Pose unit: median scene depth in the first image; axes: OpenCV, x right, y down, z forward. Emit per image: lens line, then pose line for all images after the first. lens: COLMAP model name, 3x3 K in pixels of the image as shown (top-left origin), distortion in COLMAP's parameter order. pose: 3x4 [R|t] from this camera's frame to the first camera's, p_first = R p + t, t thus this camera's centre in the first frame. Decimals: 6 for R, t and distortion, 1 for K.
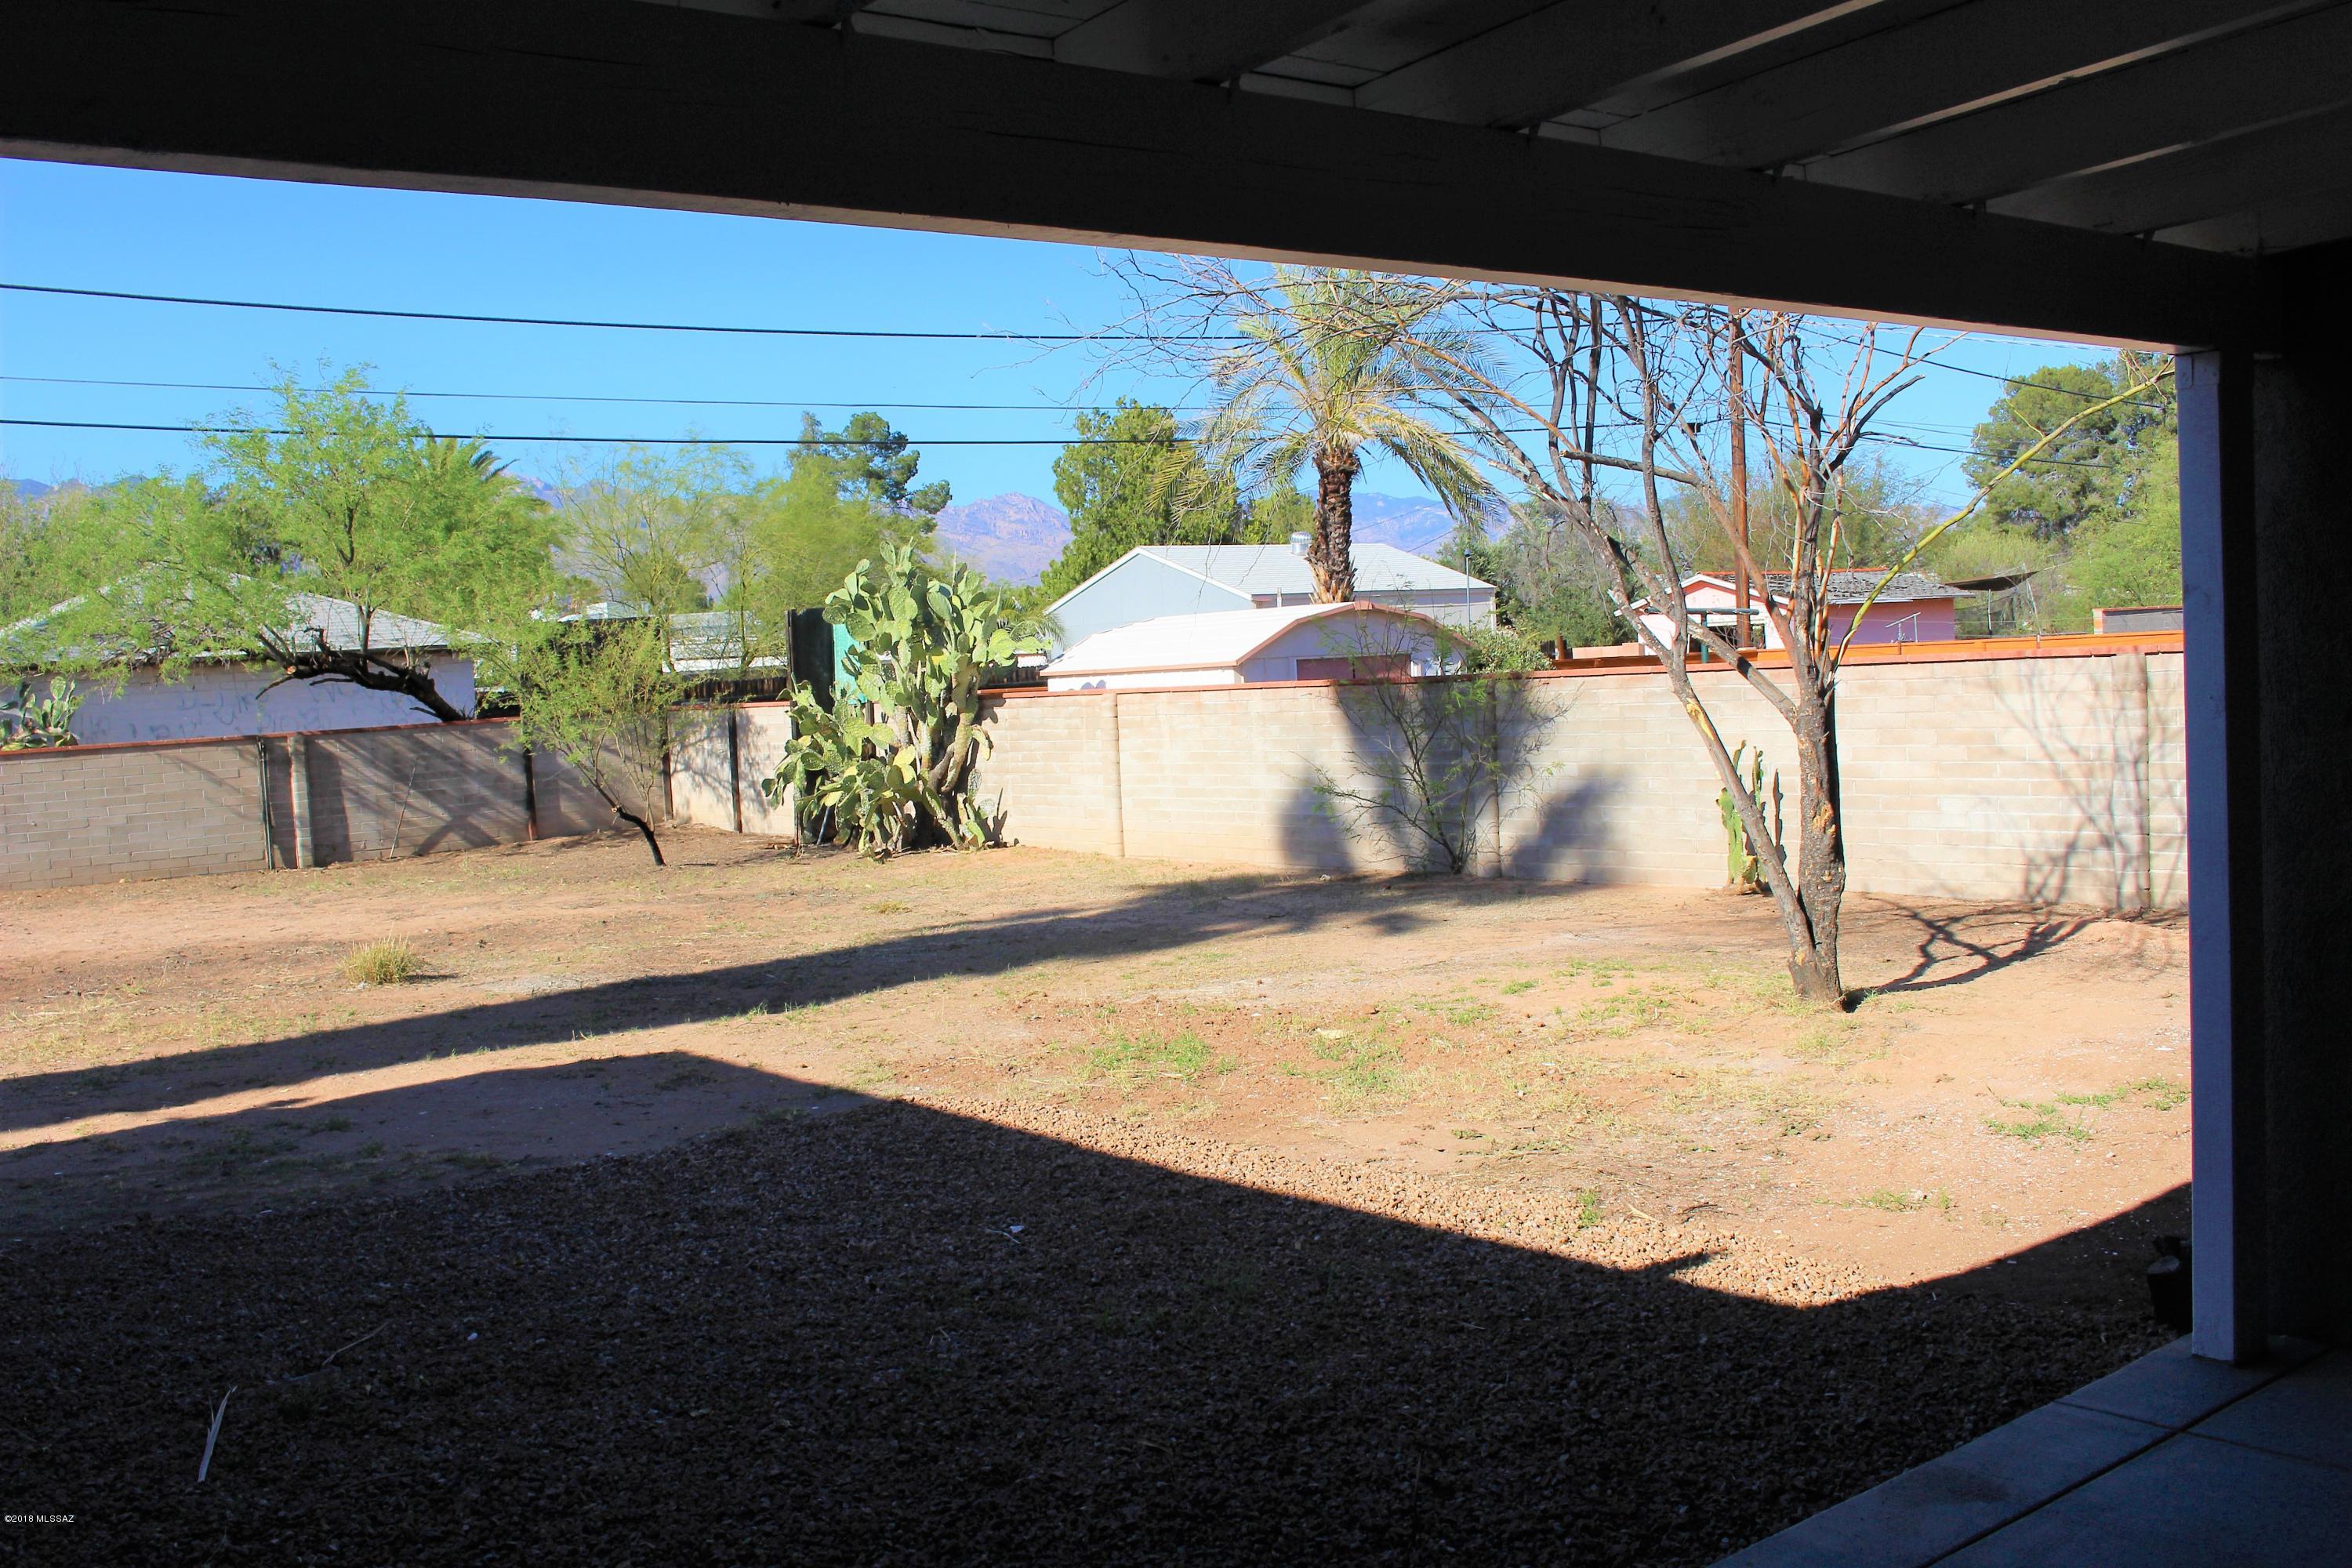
lens RADIAL K [[2249.9, 0, 1171.7], [0, 2249.9, 786.1], [0, 0, 1]] dist [-0.091826, 0.000000]
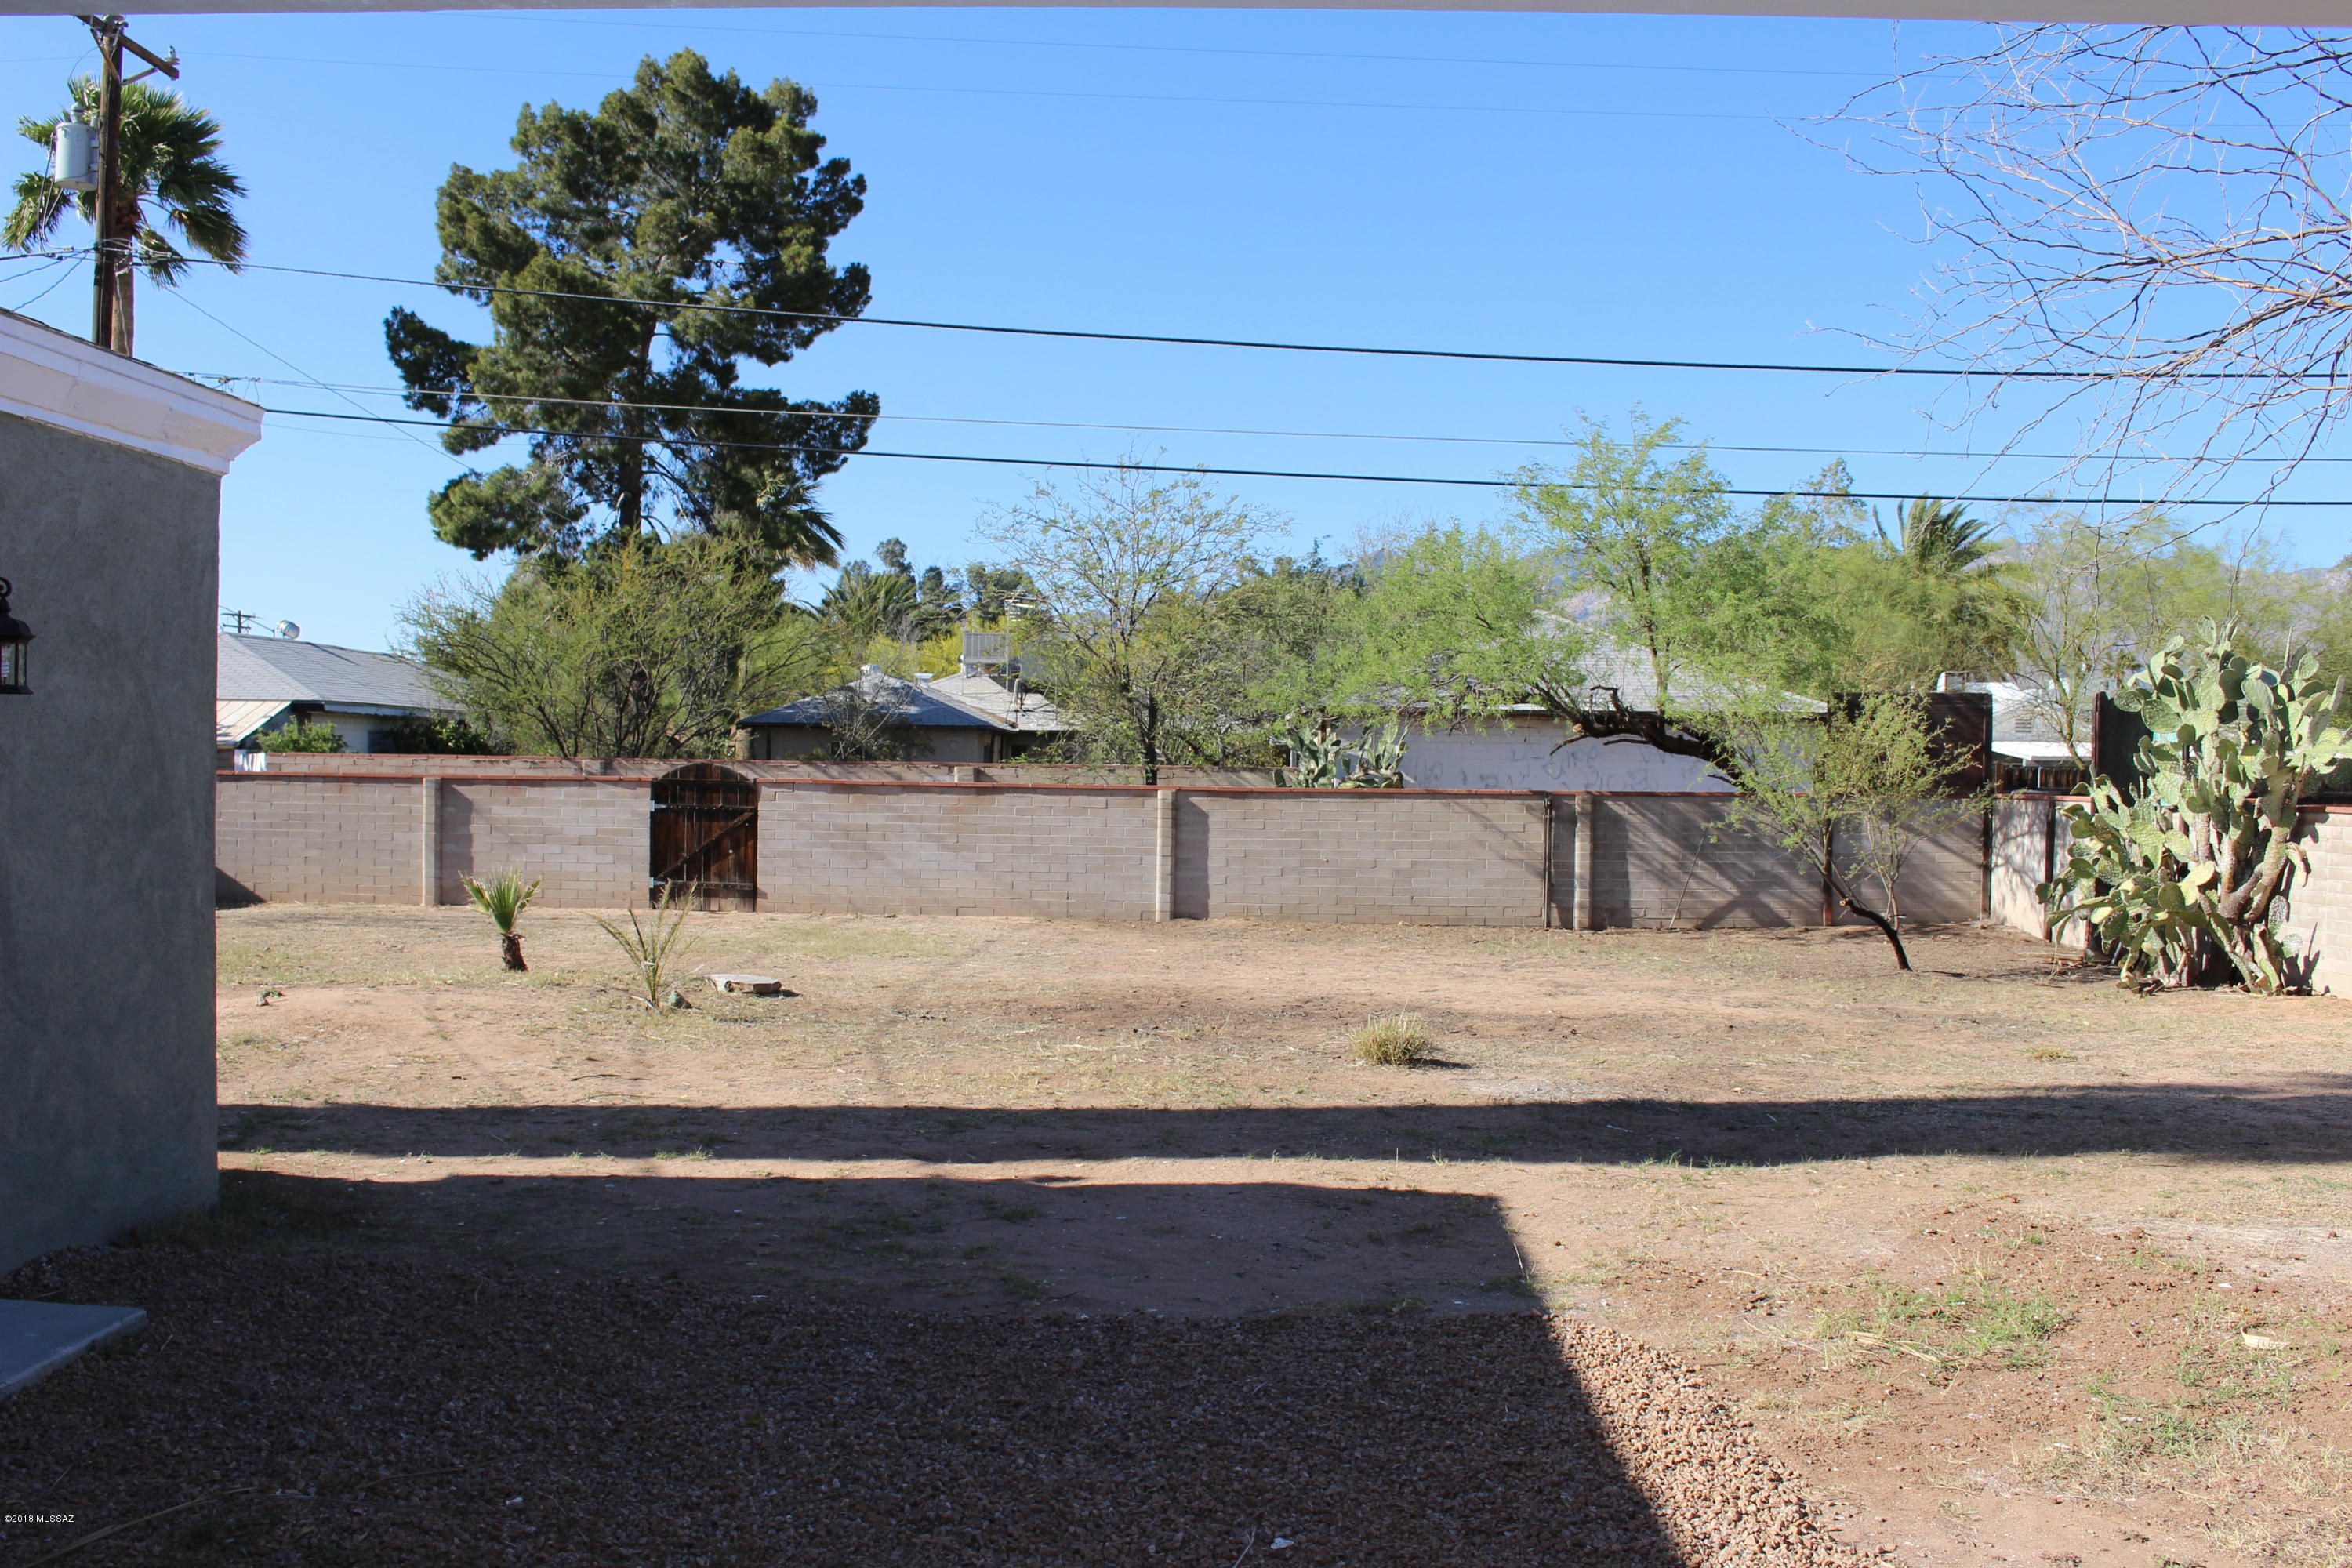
lens RADIAL K [[2249.9, 0, 1171.4], [0, 2249.9, 776.9], [0, 0, 1]] dist [-0.091826, 0.000000]
pose [[0.774939, 0.066676, -0.628509, 0.091935], [-0.088375, 0.996082, -0.003295, -0.011575], [0.625827, 0.058097, 0.777795, 0.113776]]
